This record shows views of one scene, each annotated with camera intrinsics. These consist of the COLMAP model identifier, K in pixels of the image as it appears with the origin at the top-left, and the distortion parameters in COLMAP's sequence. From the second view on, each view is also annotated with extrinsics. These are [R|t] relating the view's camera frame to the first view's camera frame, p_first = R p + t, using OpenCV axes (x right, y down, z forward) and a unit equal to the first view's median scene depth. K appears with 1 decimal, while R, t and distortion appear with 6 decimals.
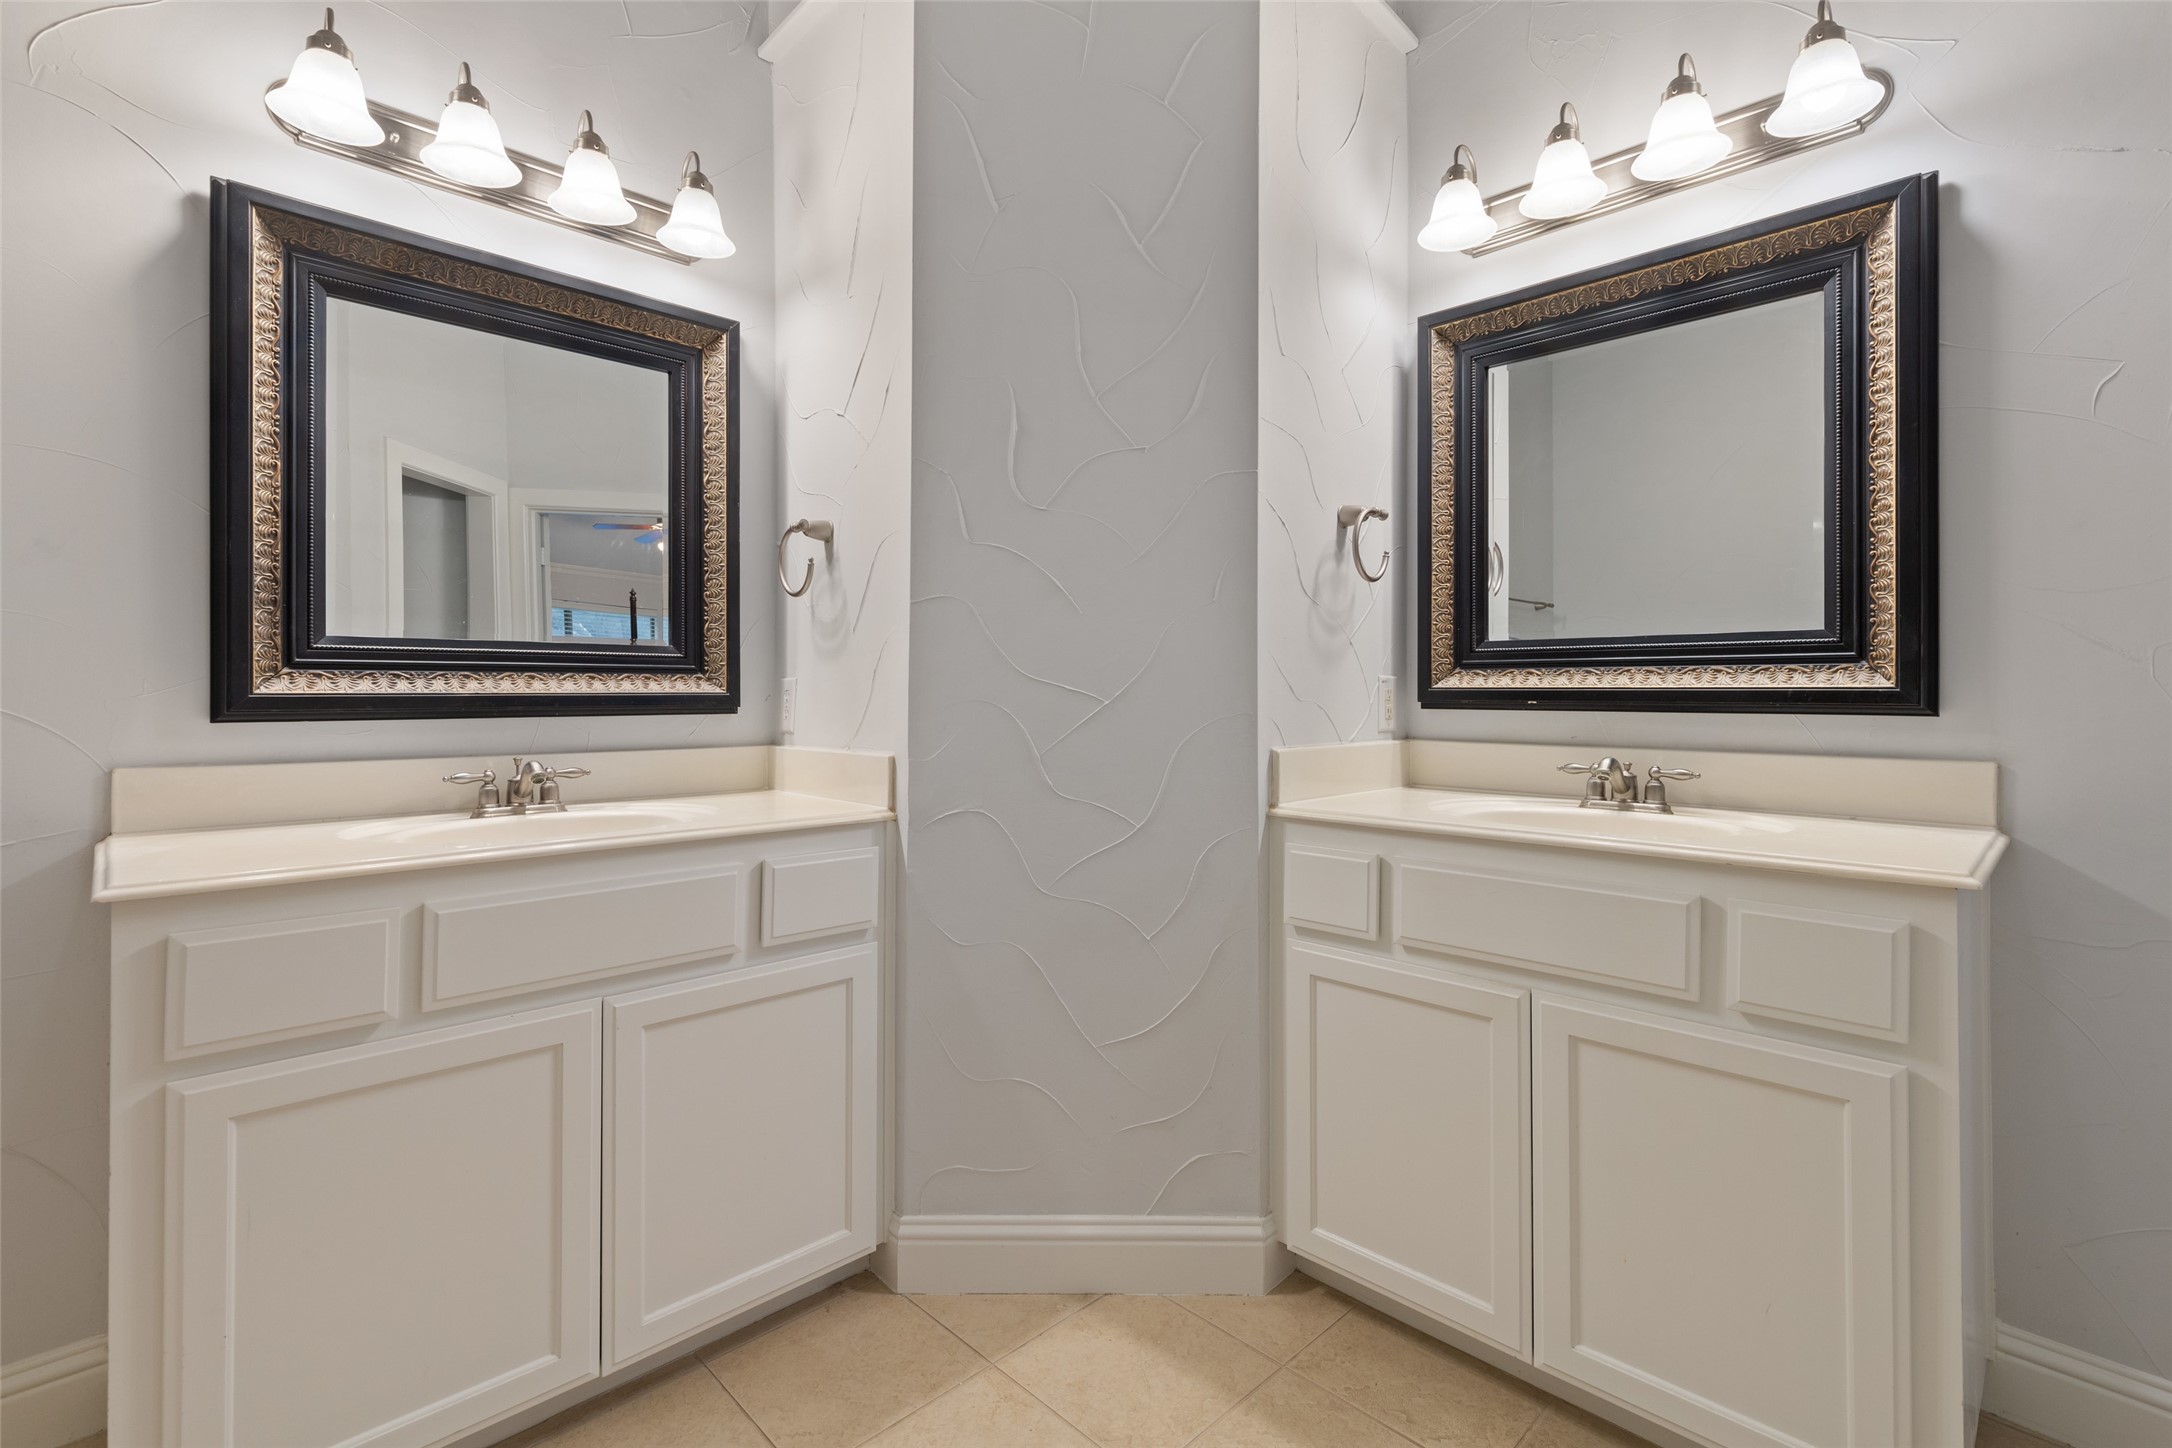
lens RADIAL K [[982.4, 0, 1102.4], [0, 982.4, 696.6], [0, 0, 1]] dist [0.006633, -0.001023]
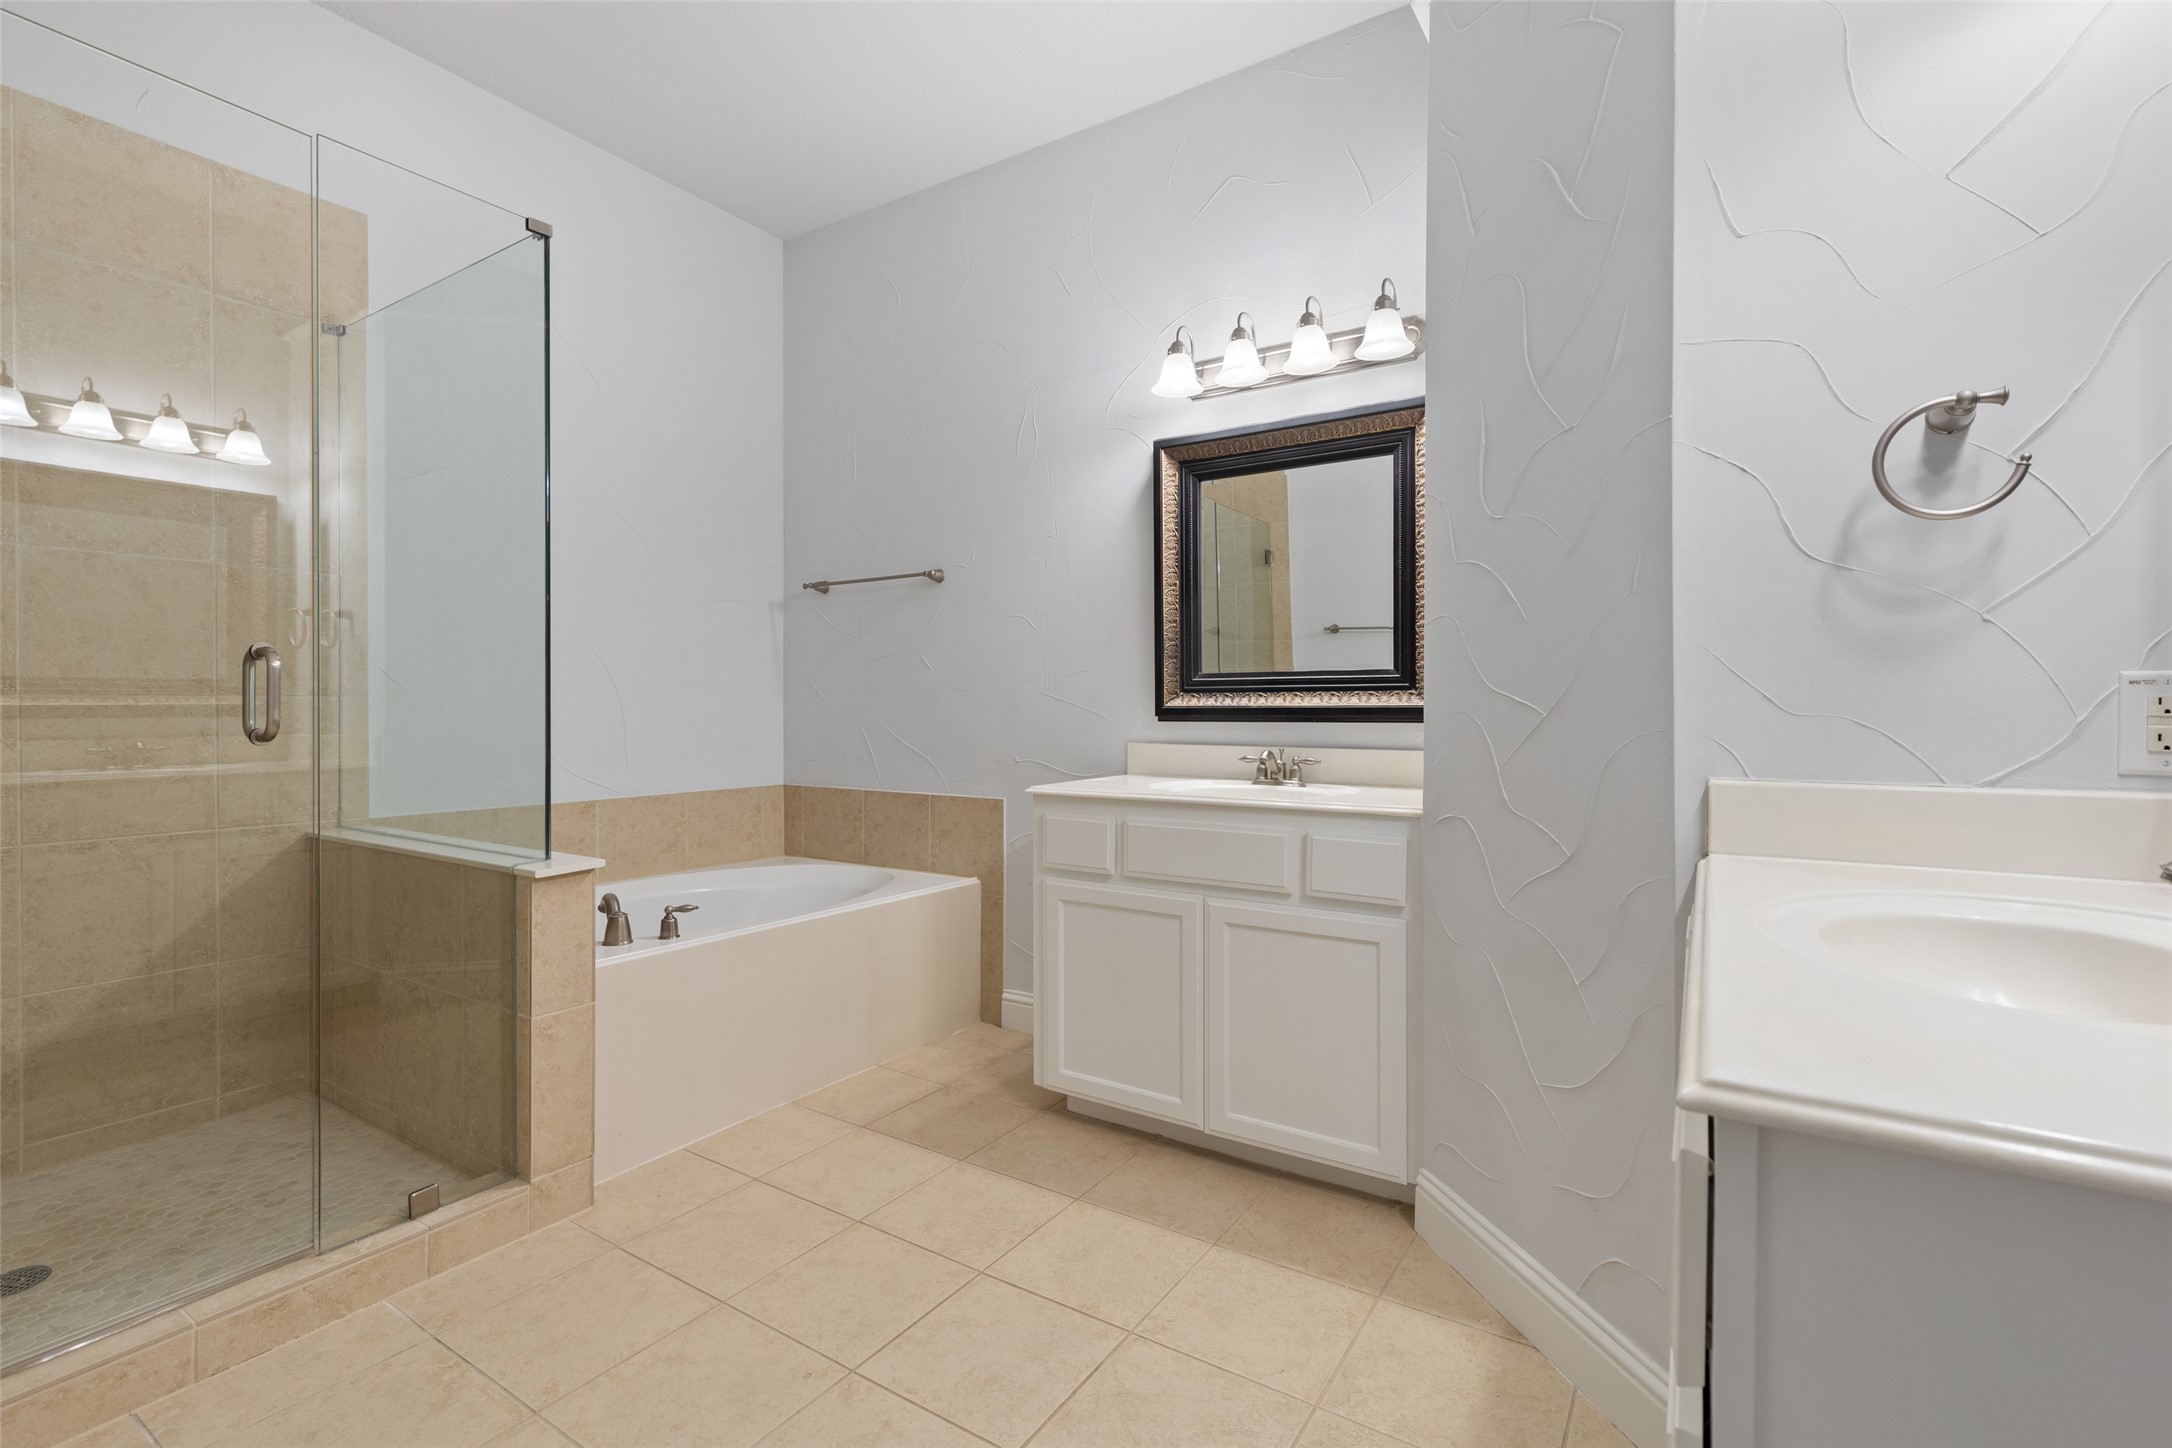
lens RADIAL K [[982.4, 0, 1082.5], [0, 982.4, 716.0], [0, 0, 1]] dist [0.006633, -0.001023]
pose [[0.211992, 0.010053, -0.977220, 0.843479], [0.001804, 0.999941, 0.010678, -0.004283], [0.977270, -0.004027, 0.211961, 0.393446]]
